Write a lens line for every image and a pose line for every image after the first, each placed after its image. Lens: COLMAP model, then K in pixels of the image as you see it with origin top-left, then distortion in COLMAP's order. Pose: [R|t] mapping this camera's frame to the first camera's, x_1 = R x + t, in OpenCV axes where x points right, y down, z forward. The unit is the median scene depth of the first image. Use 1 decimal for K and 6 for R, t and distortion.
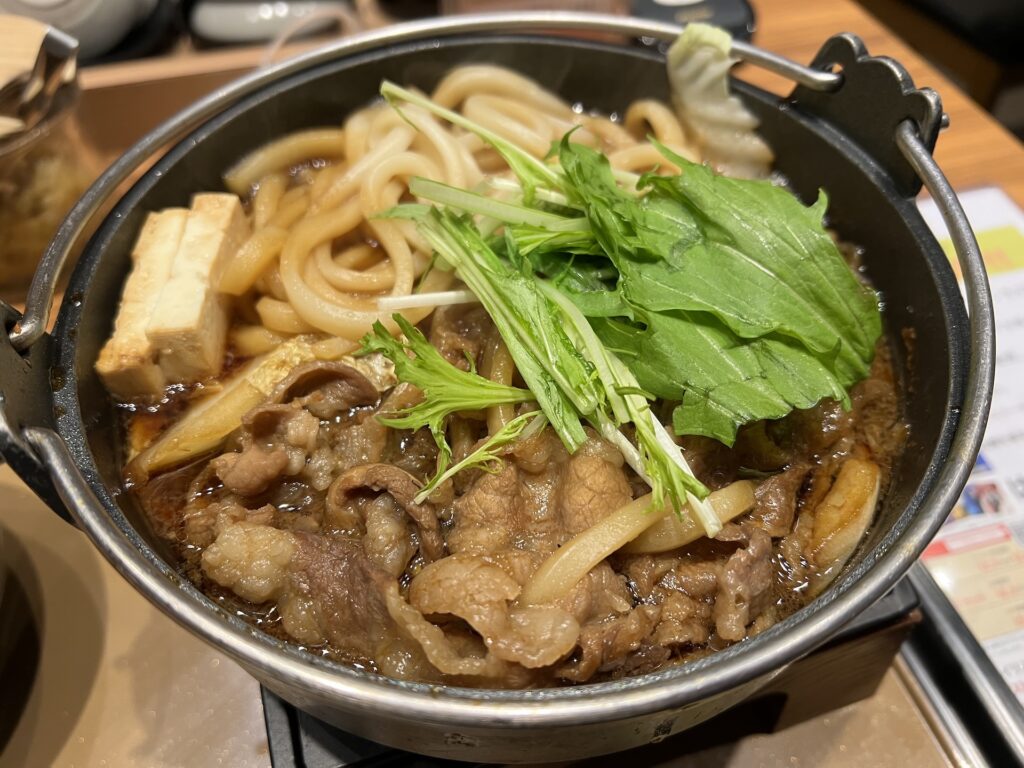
lens RADIAL K [[764.3, 0, 536.4], [0, 764.3, 384.6], [0, 0, 1]] dist [-0.019642, -0.007474]
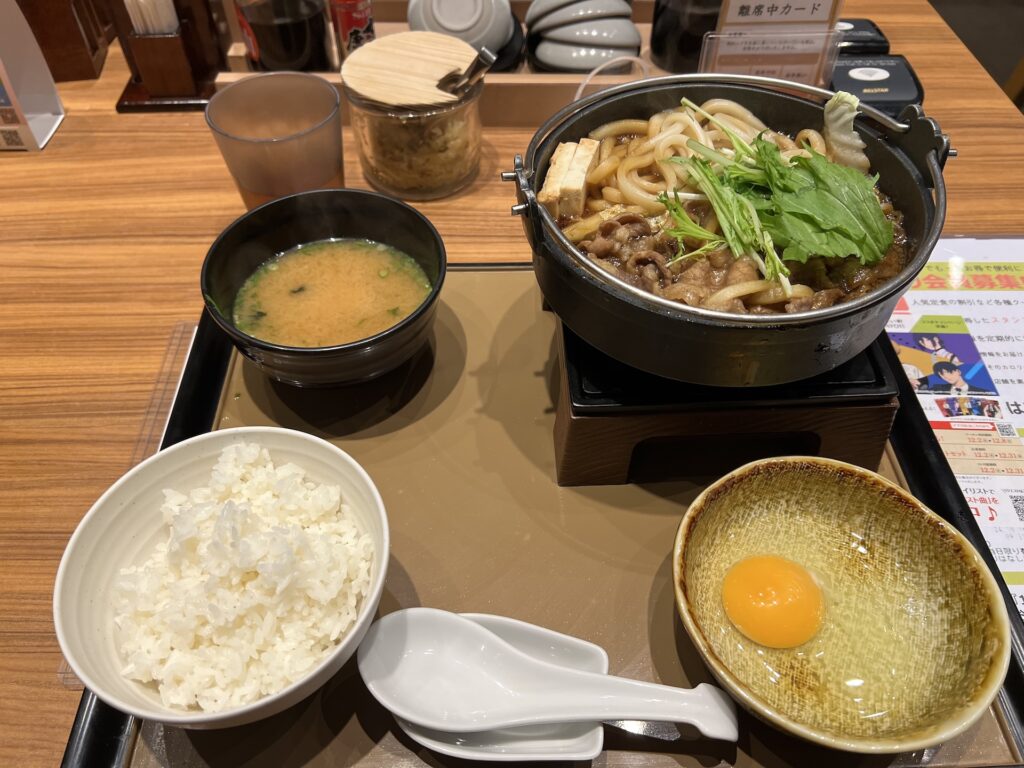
lens RADIAL K [[764.3, 0, 536.4], [0, 764.3, 384.6], [0, 0, 1]] dist [-0.019642, -0.007474]
pose [[0.957108, 0.203973, -0.205764, 0.018438], [-0.214234, 0.976362, -0.028642, 0.586565], [0.195058, 0.071496, 0.978182, -1.224609]]
